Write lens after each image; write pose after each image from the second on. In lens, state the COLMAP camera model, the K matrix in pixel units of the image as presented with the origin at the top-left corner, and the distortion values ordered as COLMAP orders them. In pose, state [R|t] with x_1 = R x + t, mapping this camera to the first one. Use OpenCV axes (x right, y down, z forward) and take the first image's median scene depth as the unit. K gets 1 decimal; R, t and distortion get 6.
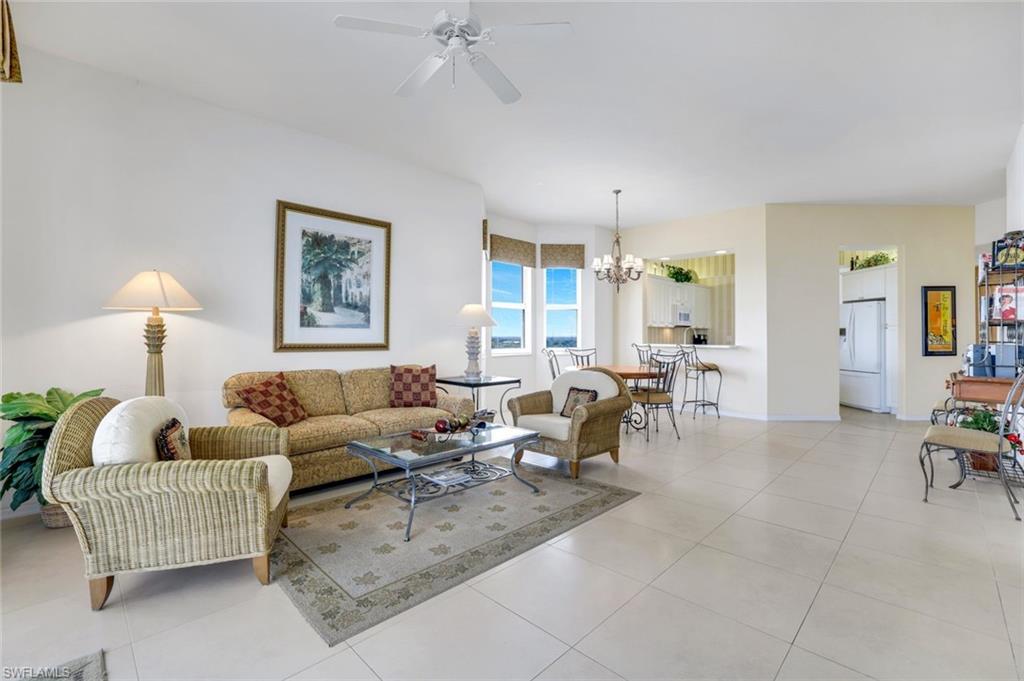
lens RADIAL K [[449.0, 0, 507.8], [0, 449.0, 330.7], [0, 0, 1]] dist [-0.037310, 0.021647]
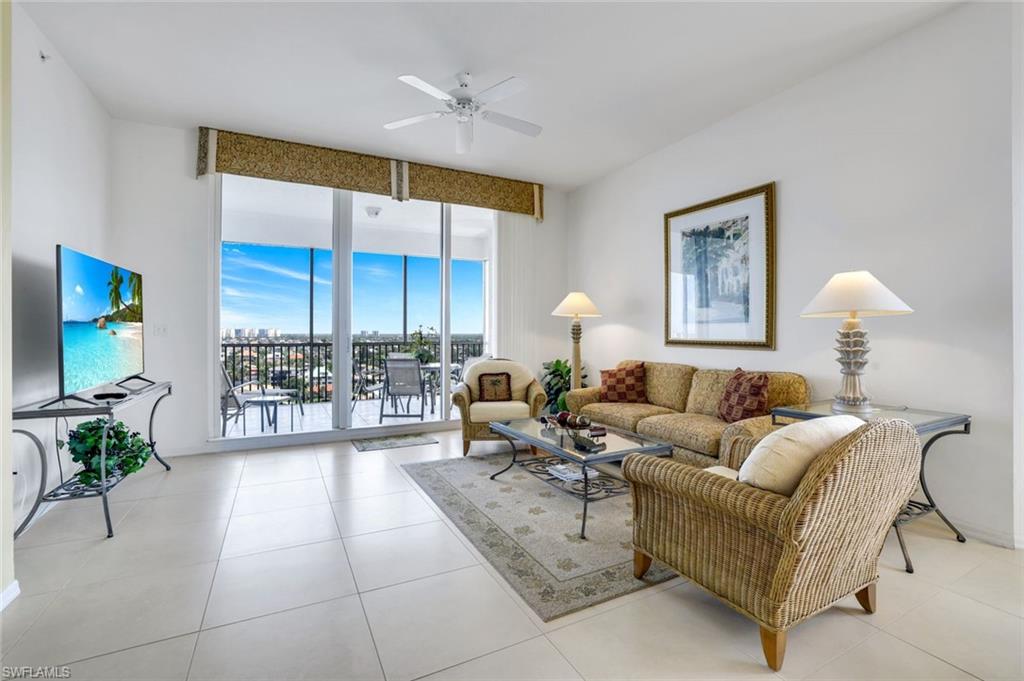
lens RADIAL K [[449.0, 0, 507.8], [0, 449.0, 330.7], [0, 0, 1]] dist [-0.037310, 0.021647]
pose [[-0.308857, -0.006654, -0.951085, 0.690437], [0.011447, 0.999877, -0.010713, 0.015607], [0.951040, -0.014196, -0.308743, 0.941922]]
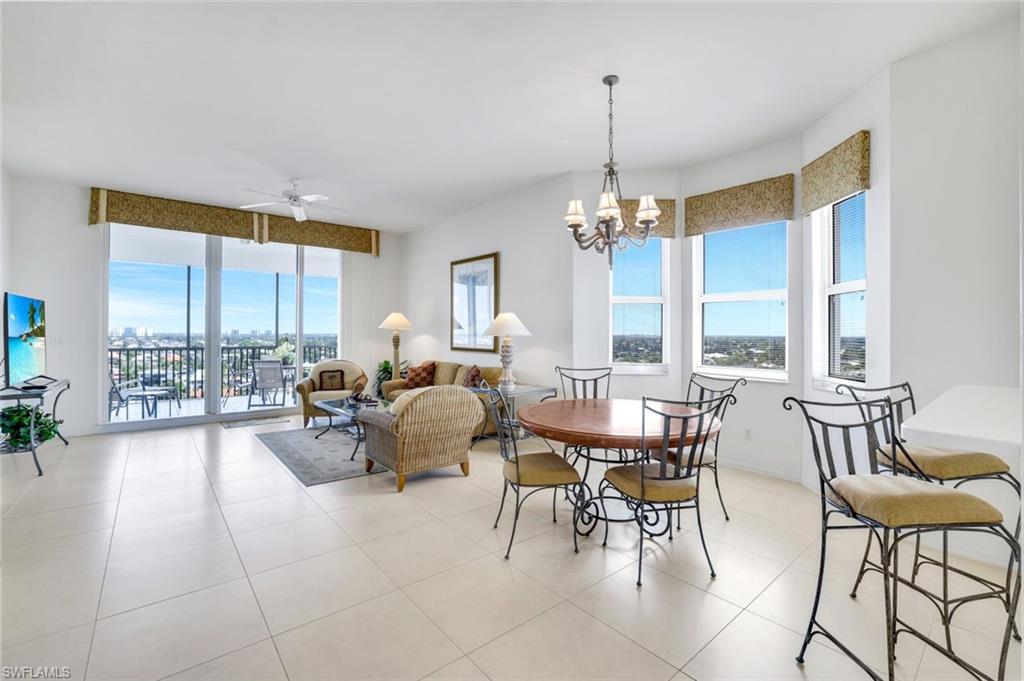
lens RADIAL K [[449.0, 0, 507.8], [0, 449.0, 330.7], [0, 0, 1]] dist [-0.037310, 0.021647]
pose [[-0.108920, -0.006938, -0.994026, 1.145212], [0.009072, 0.999927, -0.007973, -0.013572], [0.994009, -0.009886, -0.108849, 1.366137]]
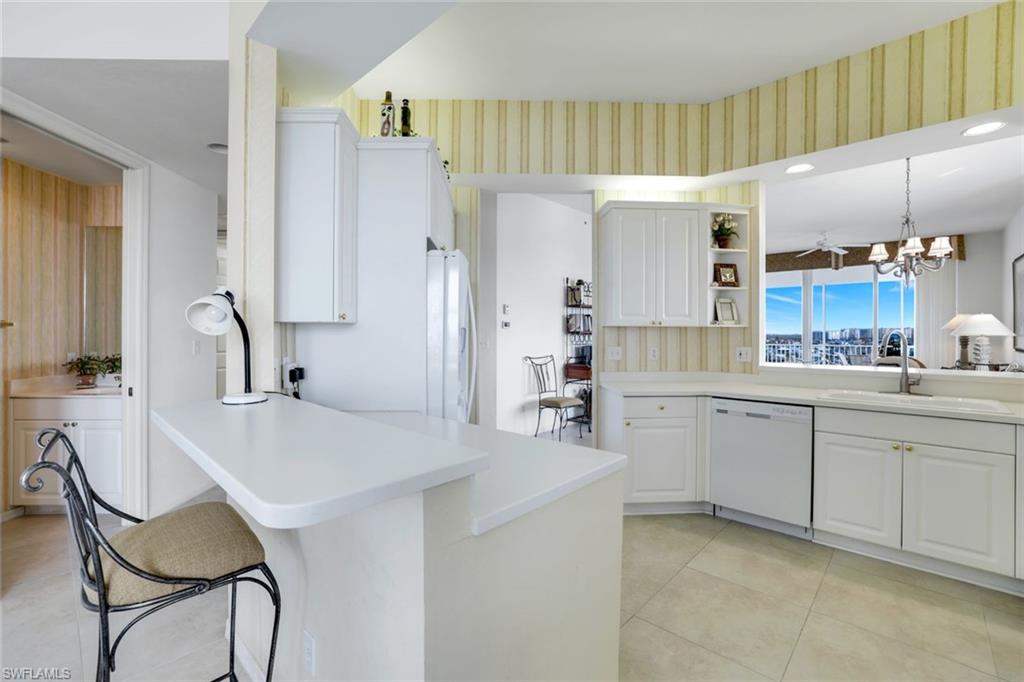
lens RADIAL K [[449.0, 0, 507.8], [0, 449.0, 331.2], [0, 0, 1]] dist [-0.037310, 0.021647]
pose [[-0.999492, -0.009807, -0.030341, 1.392825], [-0.009455, 0.999887, -0.011697, 0.006824], [0.030452, -0.011404, -0.999471, 2.525754]]
